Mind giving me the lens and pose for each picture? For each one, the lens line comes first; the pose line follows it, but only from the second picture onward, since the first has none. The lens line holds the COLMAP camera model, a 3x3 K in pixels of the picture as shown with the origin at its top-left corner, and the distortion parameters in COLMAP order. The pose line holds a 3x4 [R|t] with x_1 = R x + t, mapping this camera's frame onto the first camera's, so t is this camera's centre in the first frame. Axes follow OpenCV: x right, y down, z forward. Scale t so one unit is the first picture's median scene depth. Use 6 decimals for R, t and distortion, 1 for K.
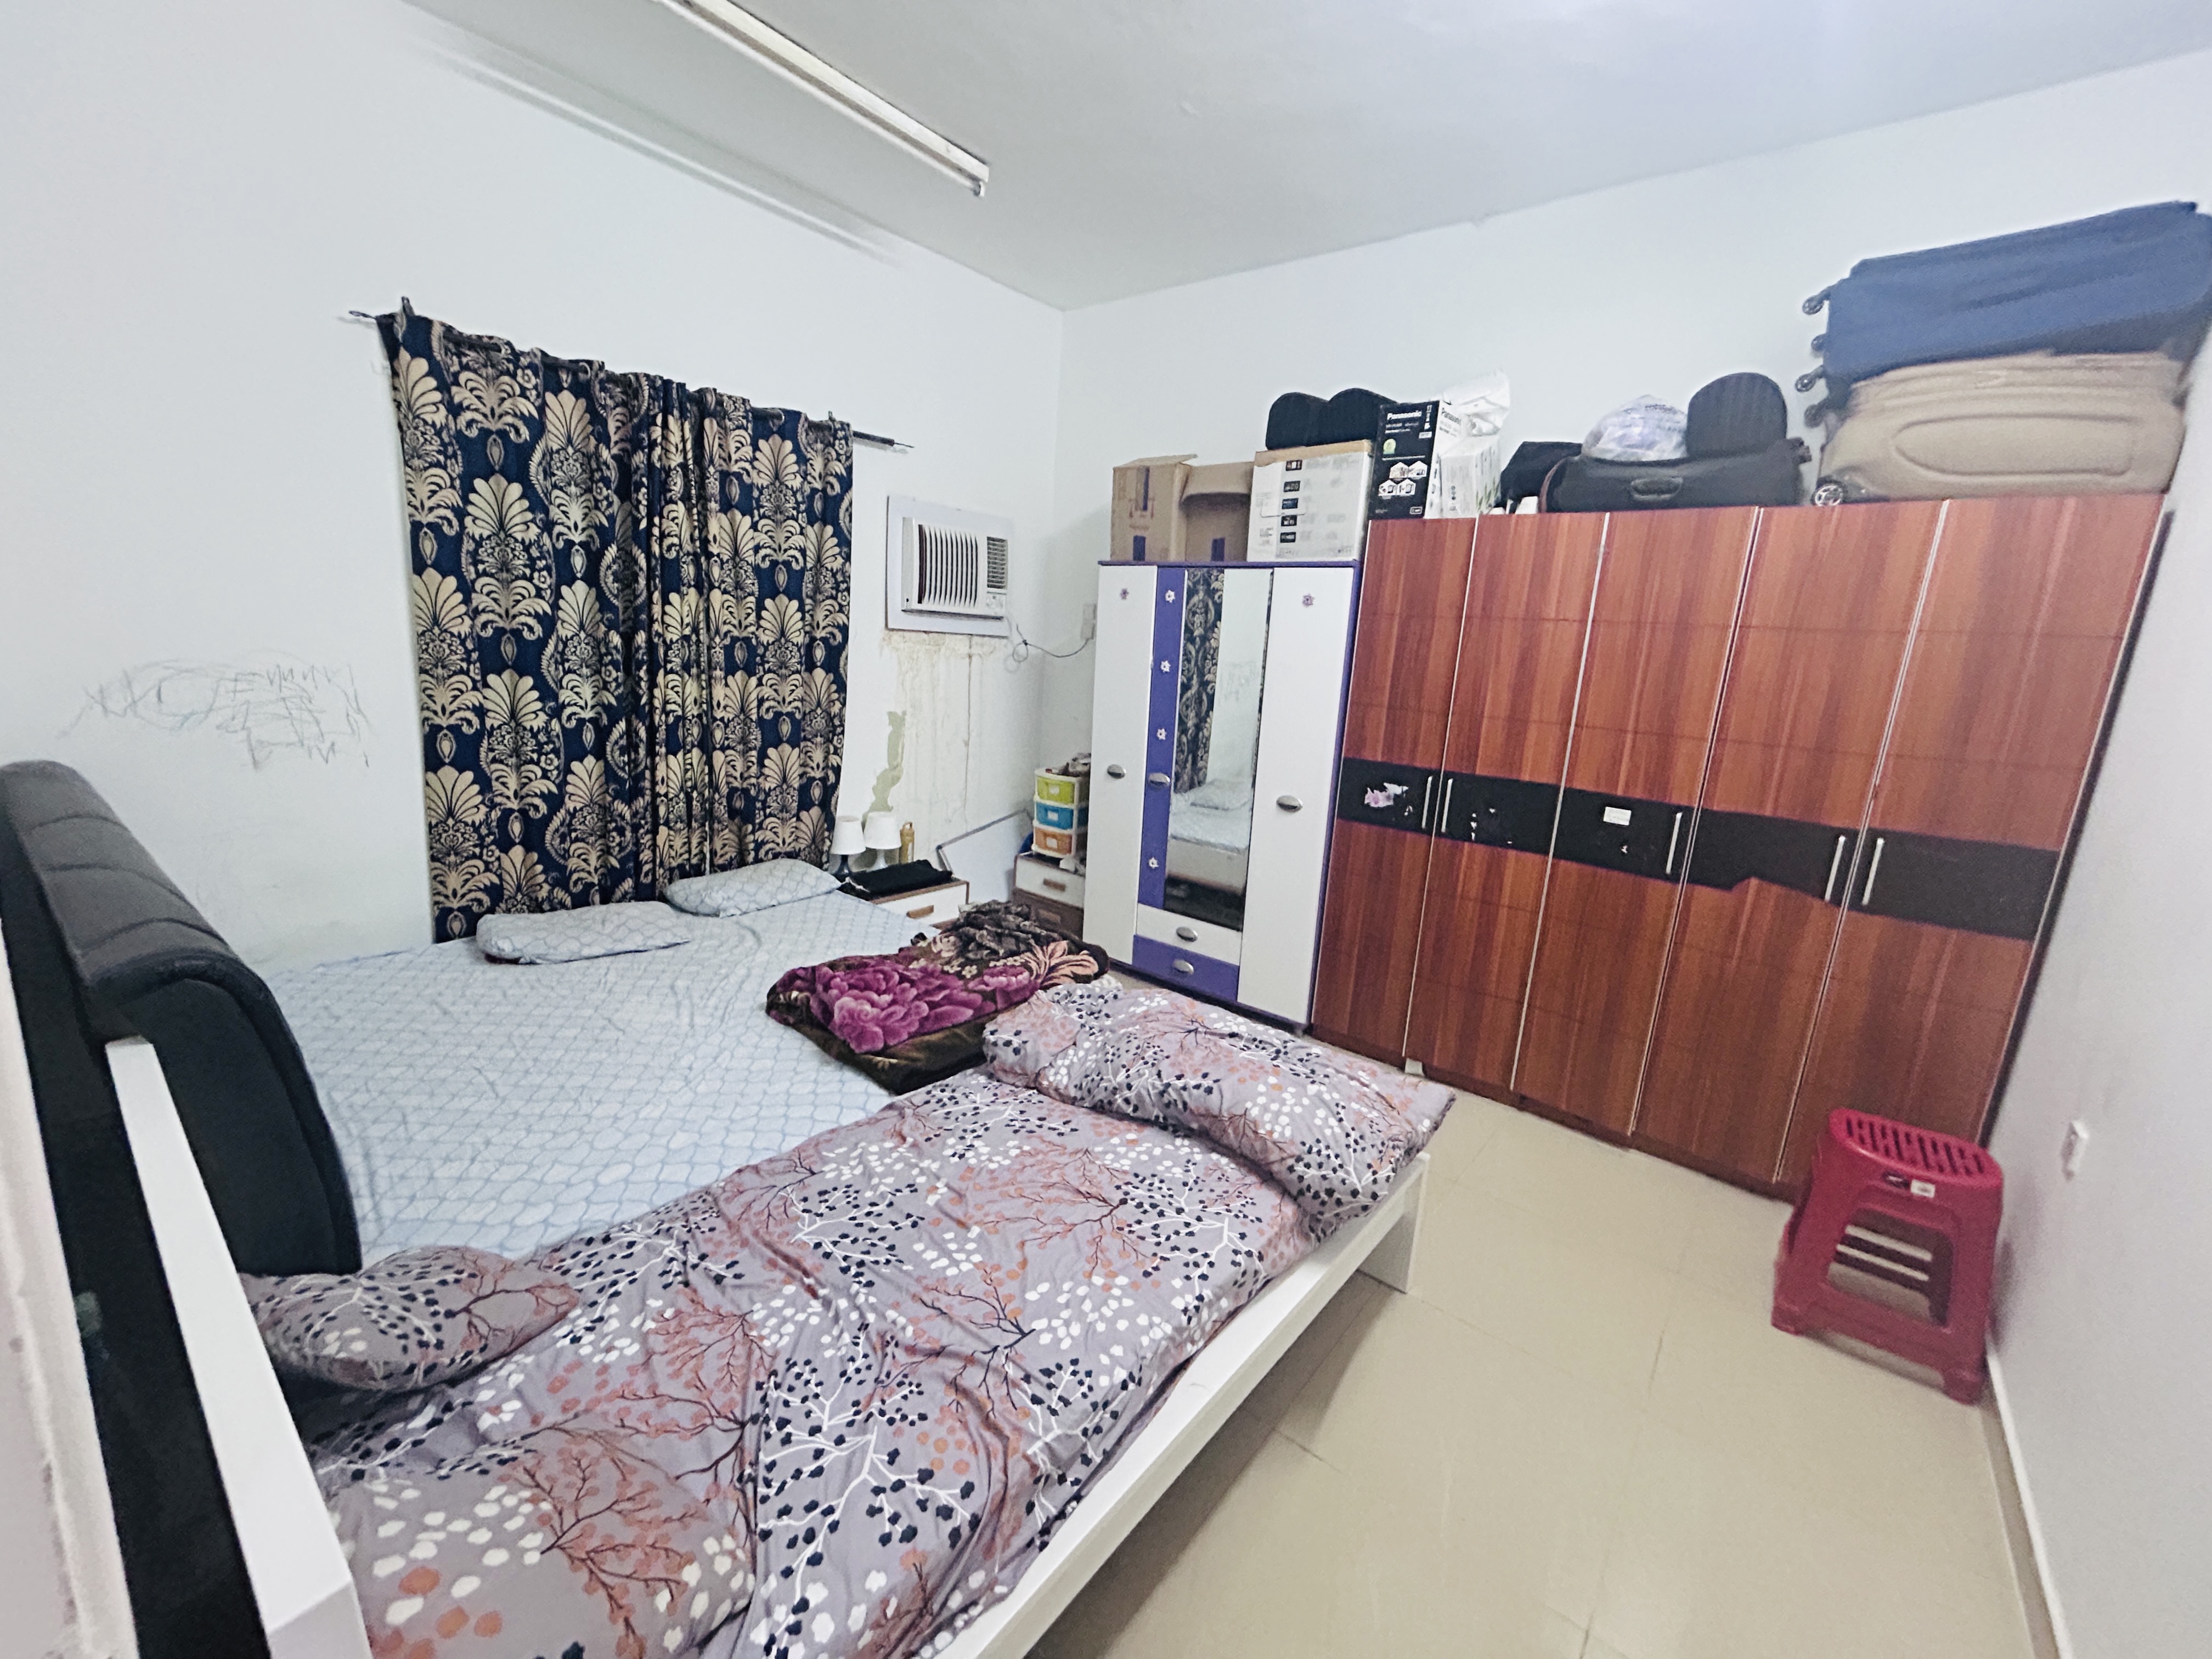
lens RADIAL K [[895.1, 0, 1102.9], [0, 895.1, 833.0], [0, 0, 1]] dist [-0.003225, 0.001920]
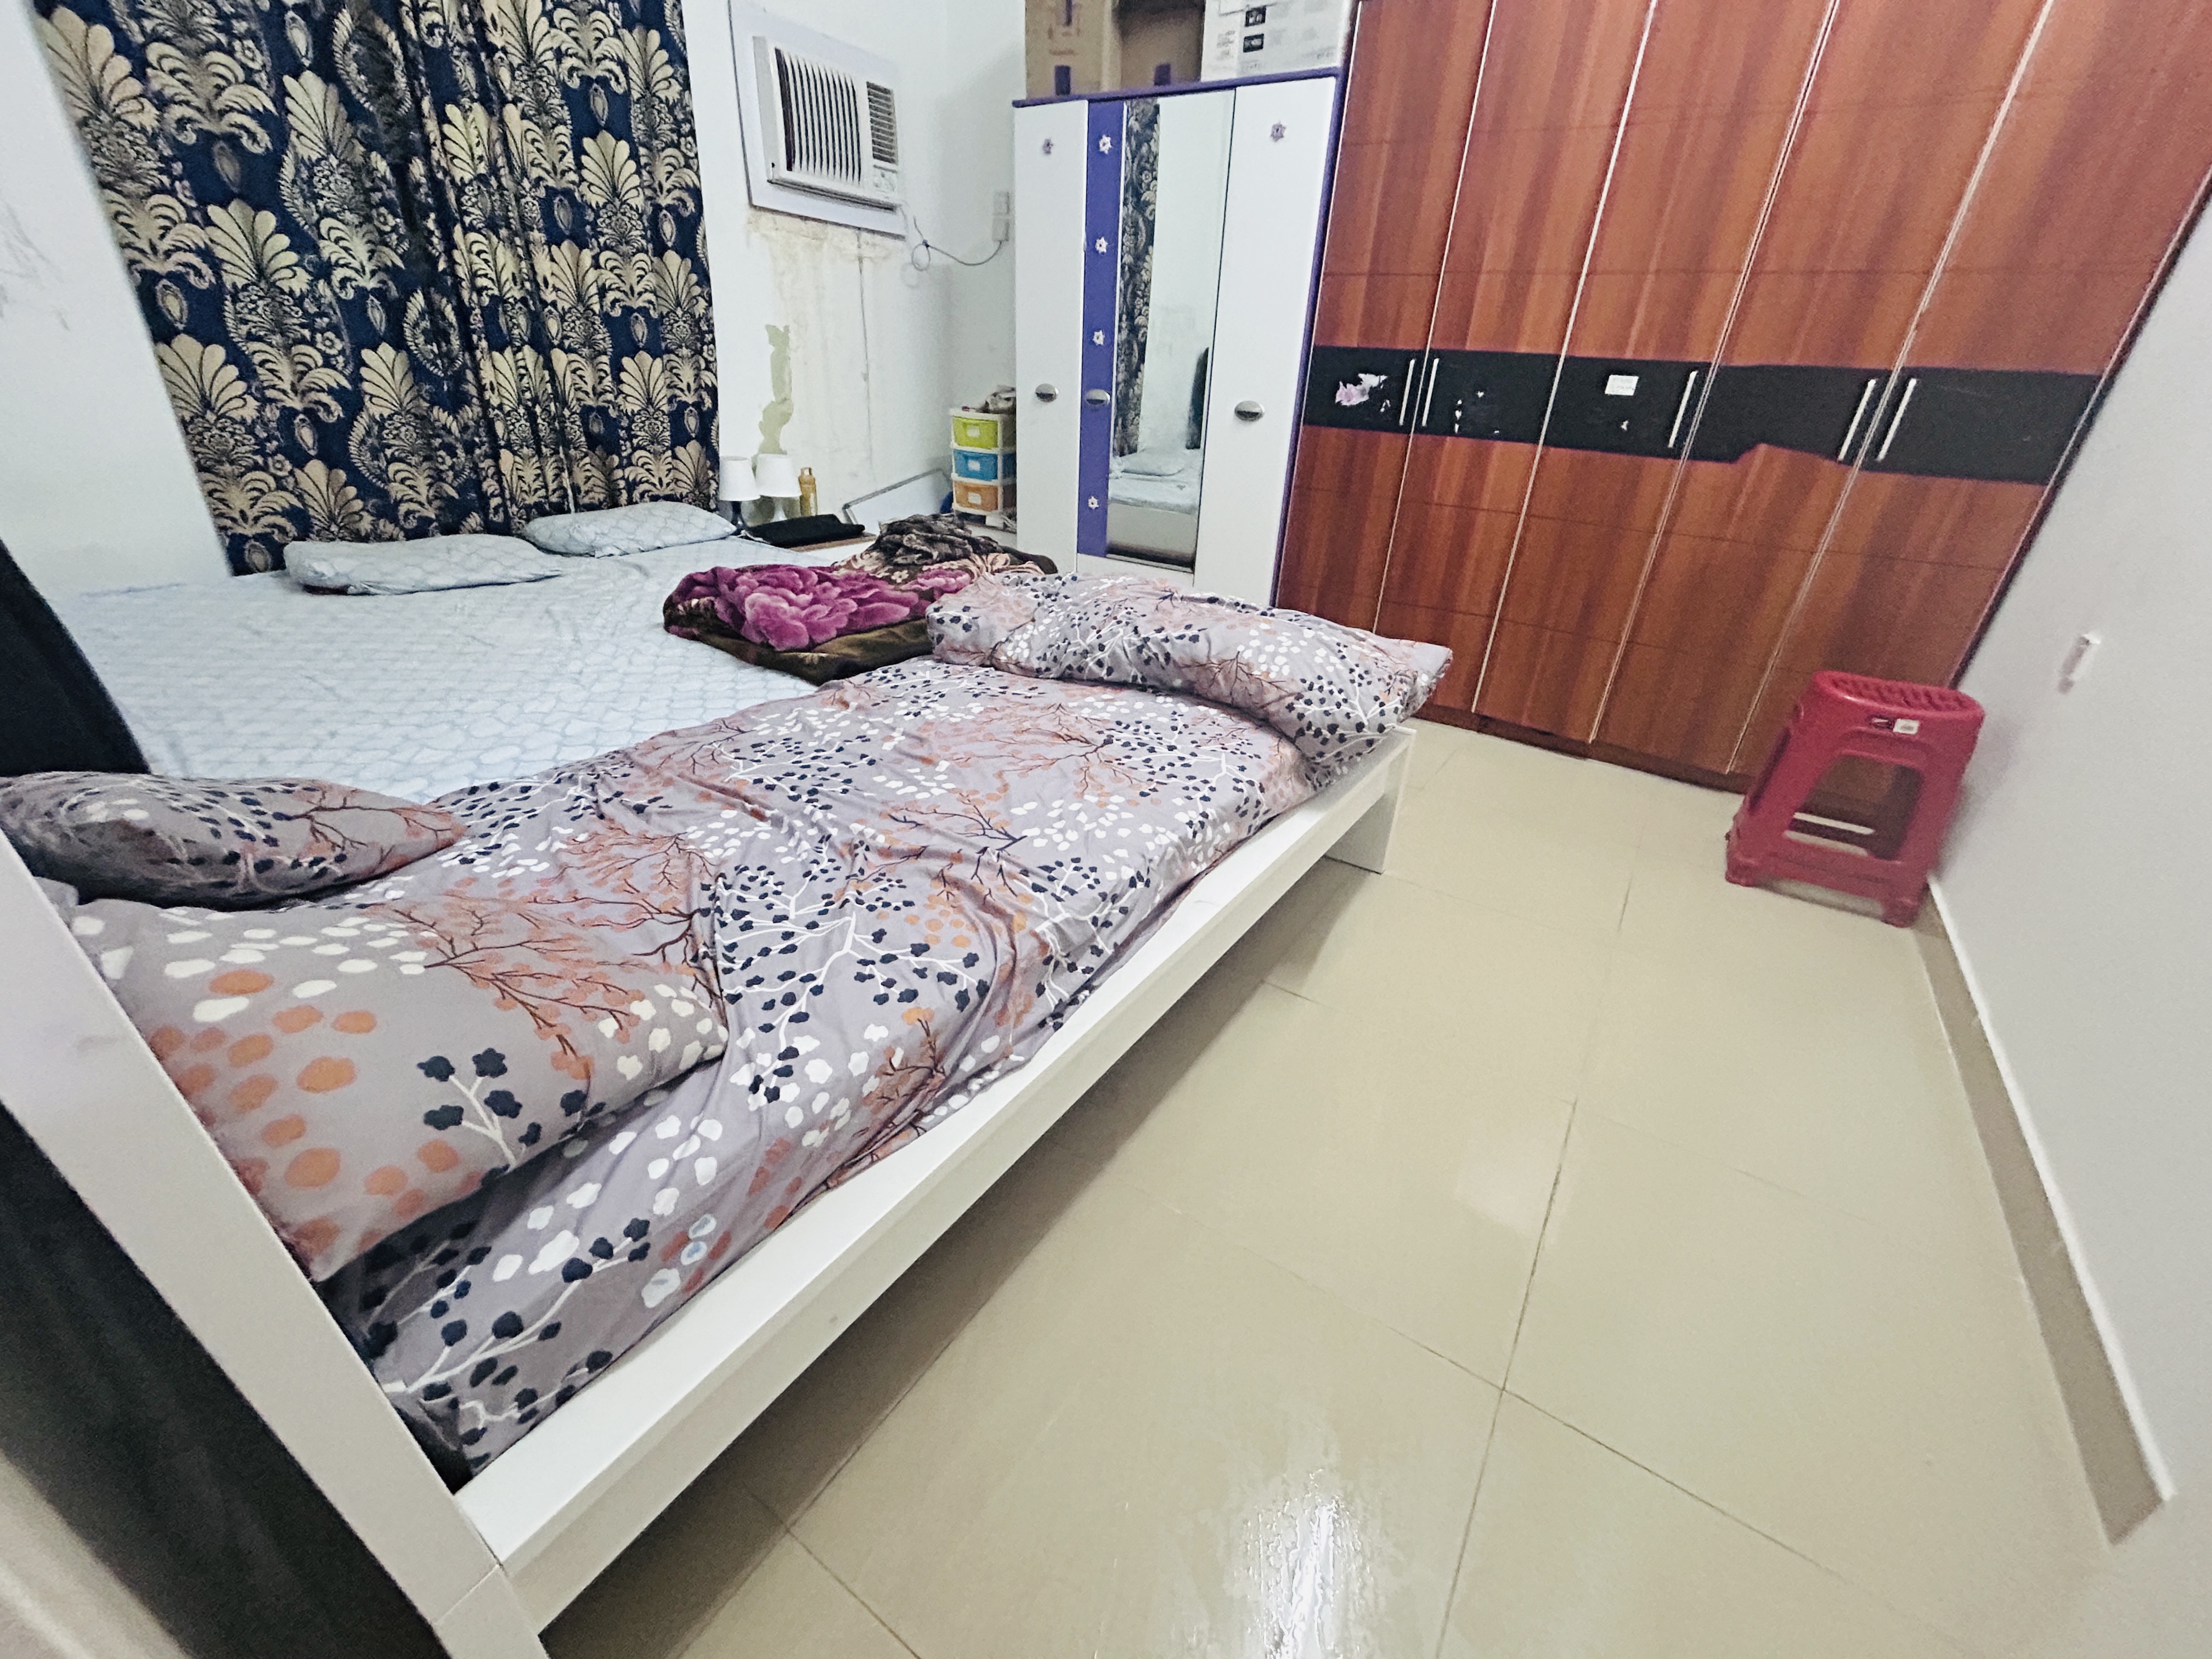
lens RADIAL K [[895.1, 0, 1105.0], [0, 895.1, 832.1], [0, 0, 1]] dist [-0.003225, 0.001920]
pose [[0.995084, -0.052588, 0.083923, -0.034791], [0.027627, 0.961138, 0.274684, 0.150384], [-0.095107, -0.271015, 0.957865, 0.076710]]
